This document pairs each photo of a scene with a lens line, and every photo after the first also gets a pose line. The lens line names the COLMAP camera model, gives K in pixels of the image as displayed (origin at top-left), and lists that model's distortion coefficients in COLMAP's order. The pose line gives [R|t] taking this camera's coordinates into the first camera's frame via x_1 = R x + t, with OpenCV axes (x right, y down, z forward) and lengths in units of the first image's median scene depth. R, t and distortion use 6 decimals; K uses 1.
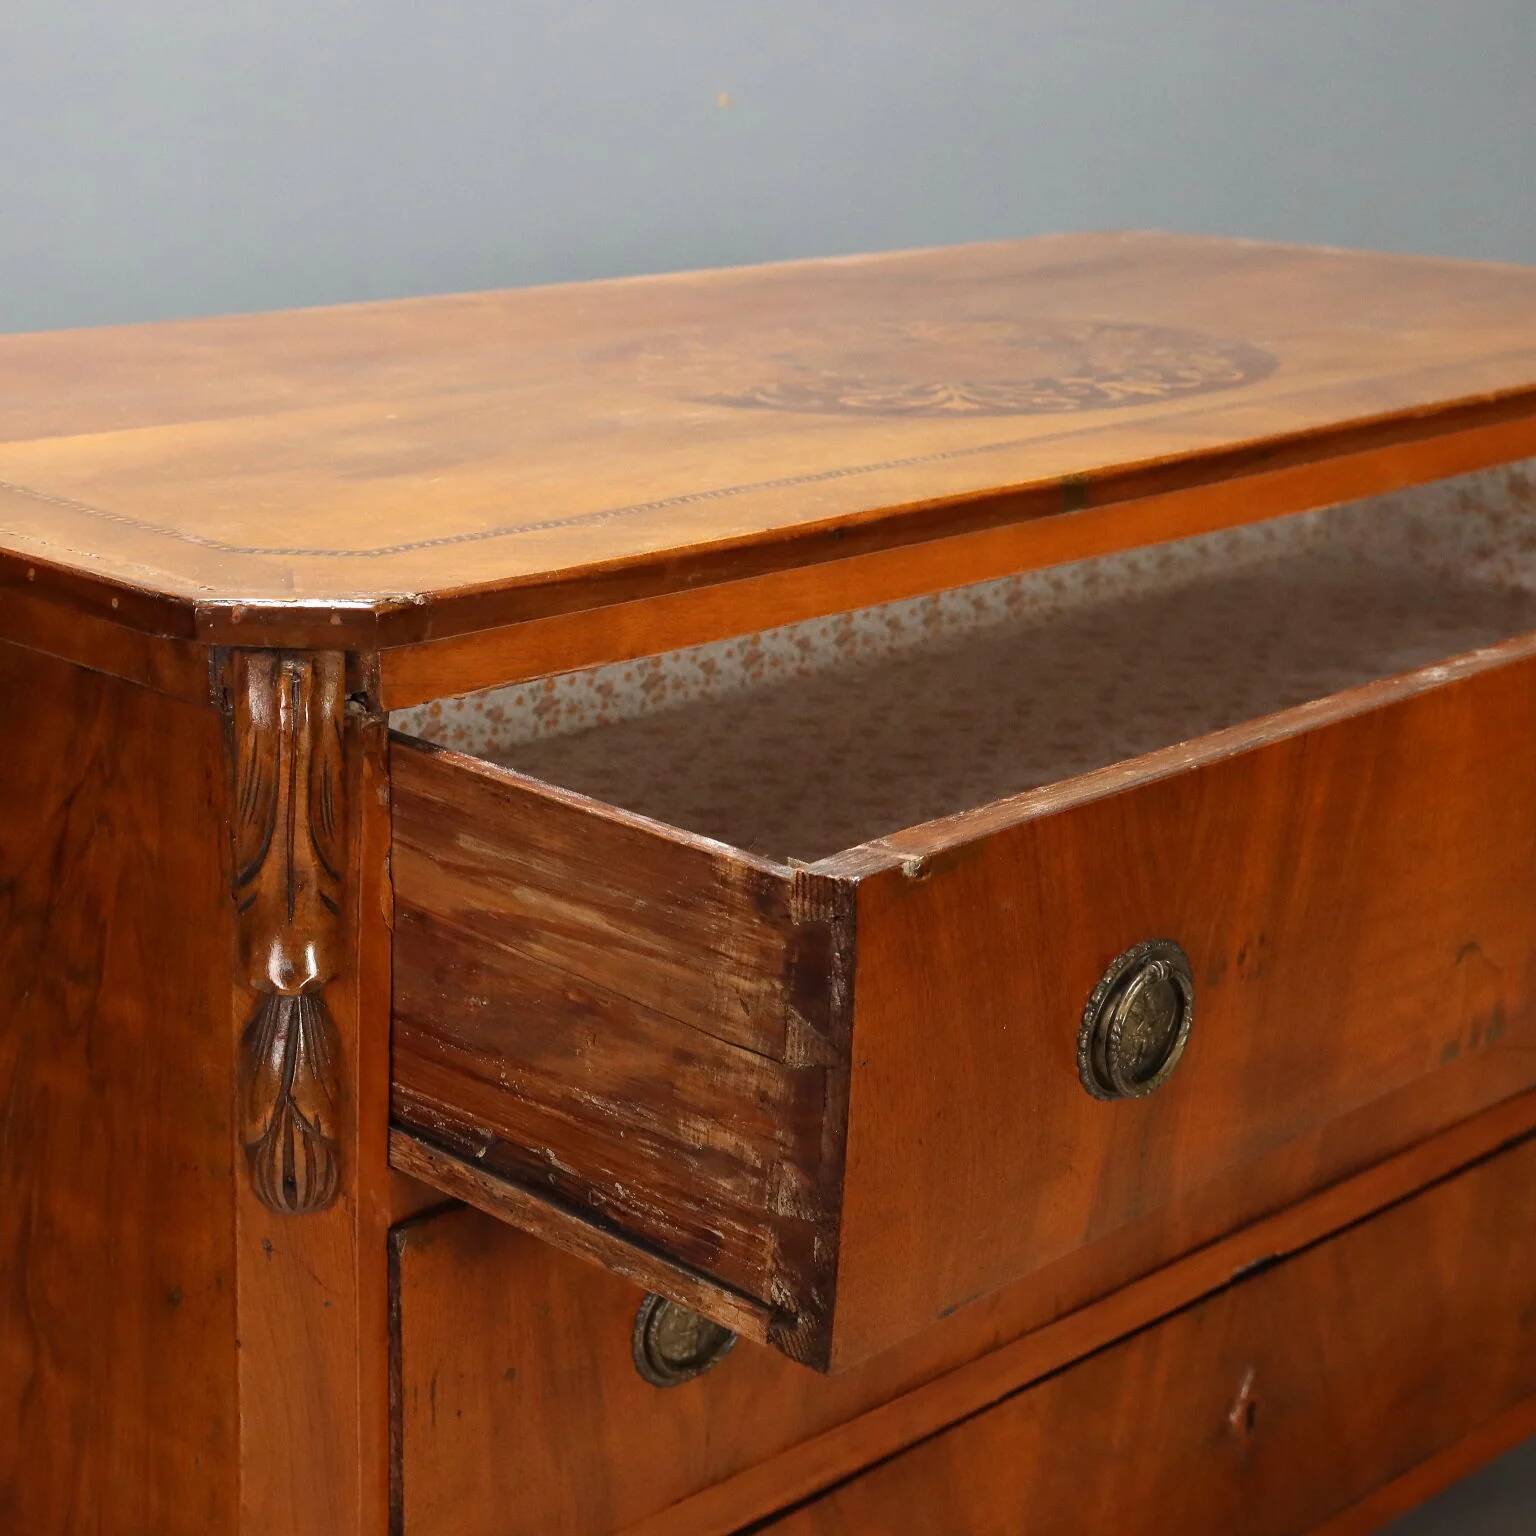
lens RADIAL K [[3041.2, 0, 760.9], [0, 3041.2, 763.8], [0, 0, 1]] dist [0.014028, 0.000000]
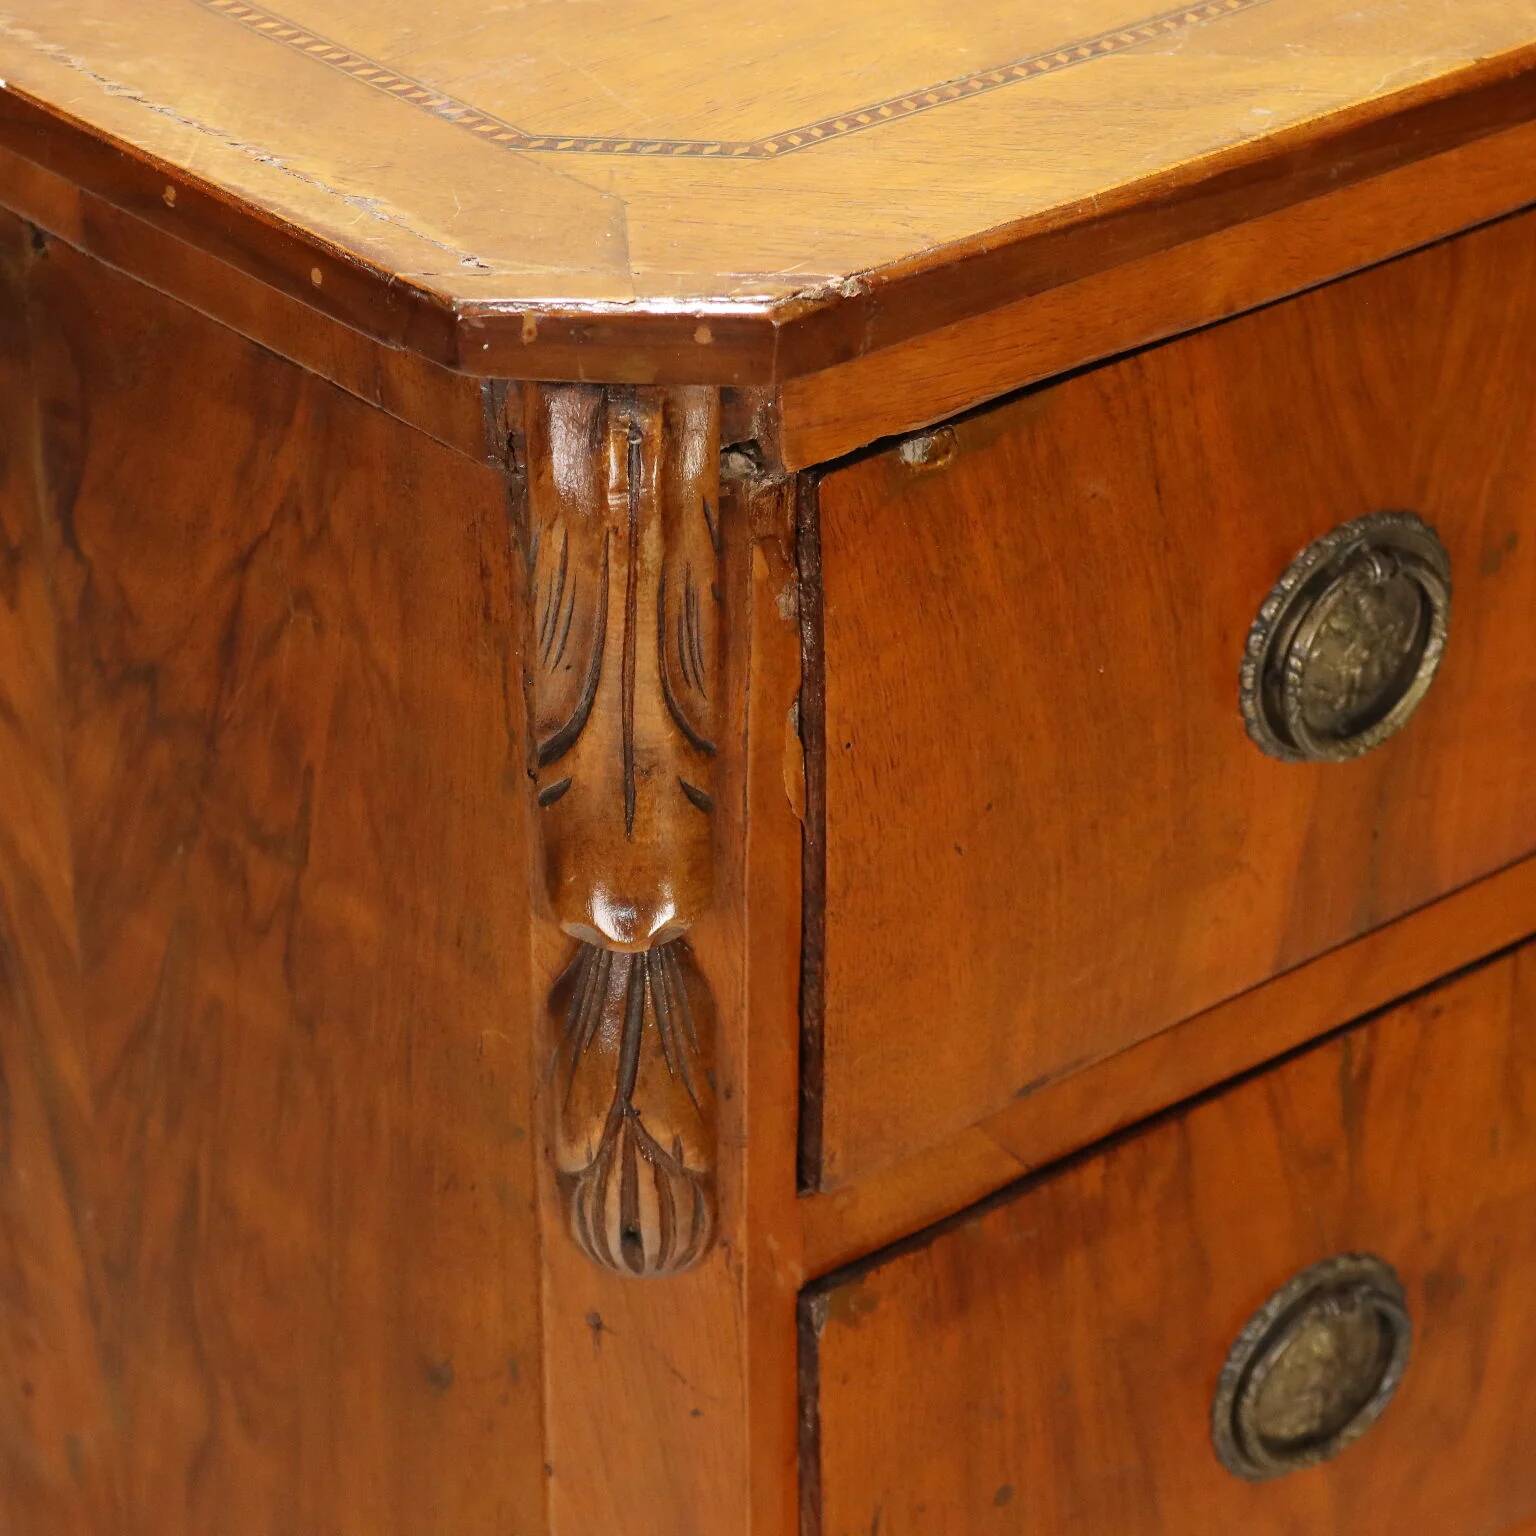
lens RADIAL K [[5324.7, 0, 775.4], [0, 5324.7, 765.8], [0, 0, 1]] dist [0.035314, 0.000000]
pose [[0.992857, 0.020401, -0.117550, -0.008340], [0.004976, 0.977333, 0.211649, -0.165021], [0.119203, -0.210723, 0.970251, 0.025737]]
